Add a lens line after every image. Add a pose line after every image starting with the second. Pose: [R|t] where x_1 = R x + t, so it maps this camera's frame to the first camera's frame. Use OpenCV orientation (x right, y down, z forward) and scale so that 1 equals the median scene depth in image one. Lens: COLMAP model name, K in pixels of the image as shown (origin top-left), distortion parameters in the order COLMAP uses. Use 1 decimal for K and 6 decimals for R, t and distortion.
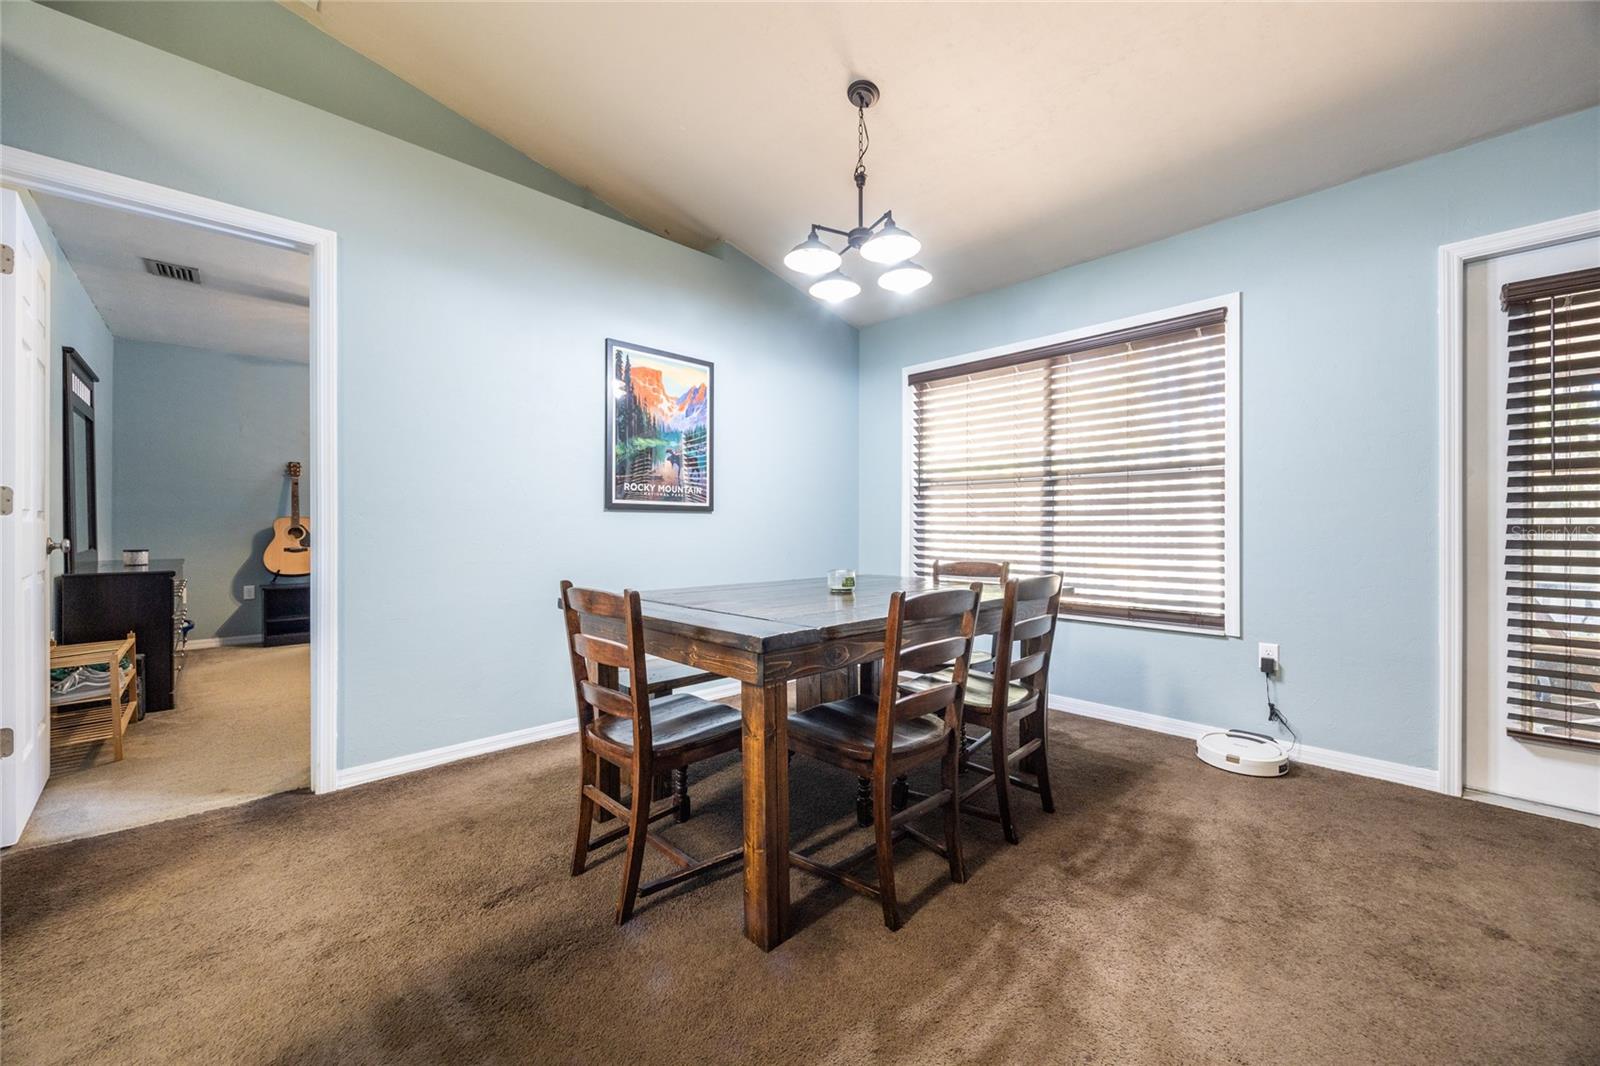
lens RADIAL K [[616.8, 0, 804.2], [0, 616.8, 522.7], [0, 0, 1]] dist [-0.005129, 0.001417]
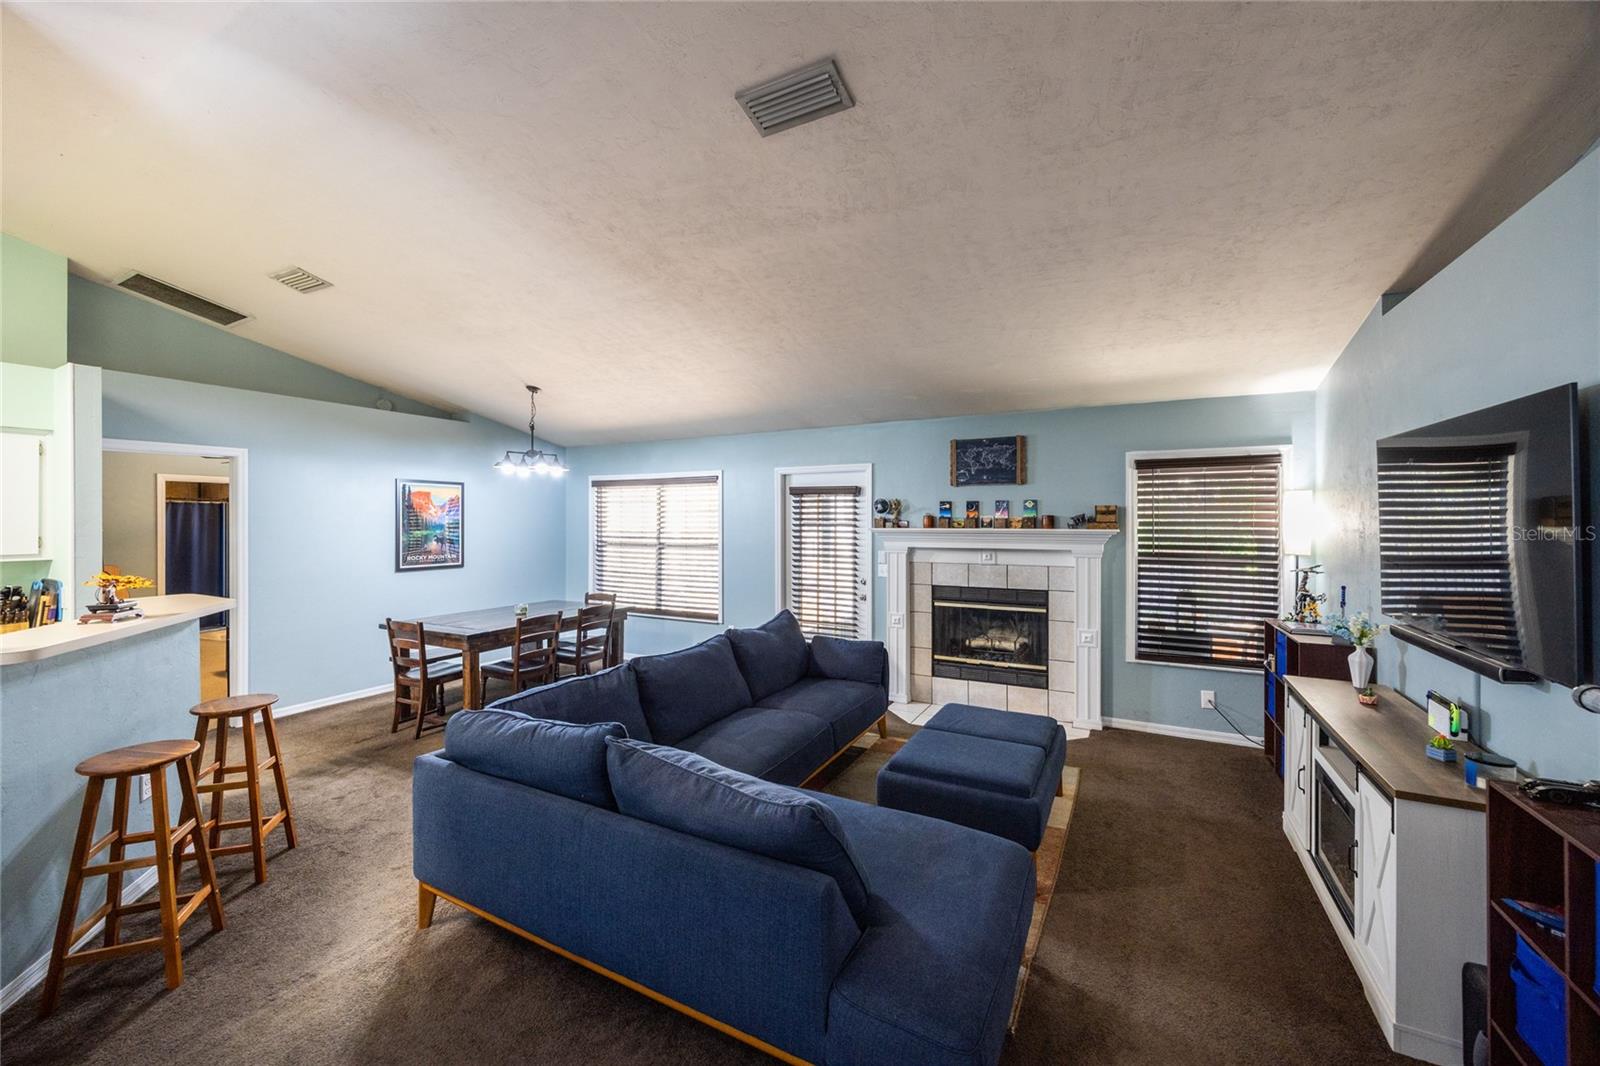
lens RADIAL K [[616.8, 0, 807.4], [0, 616.8, 518.2], [0, 0, 1]] dist [-0.005129, 0.001417]
pose [[0.947836, -0.000675, 0.318757, 0.246679], [-0.000502, 0.999993, 0.003609, -0.182376], [-0.318757, -0.003581, 0.947830, -1.090898]]
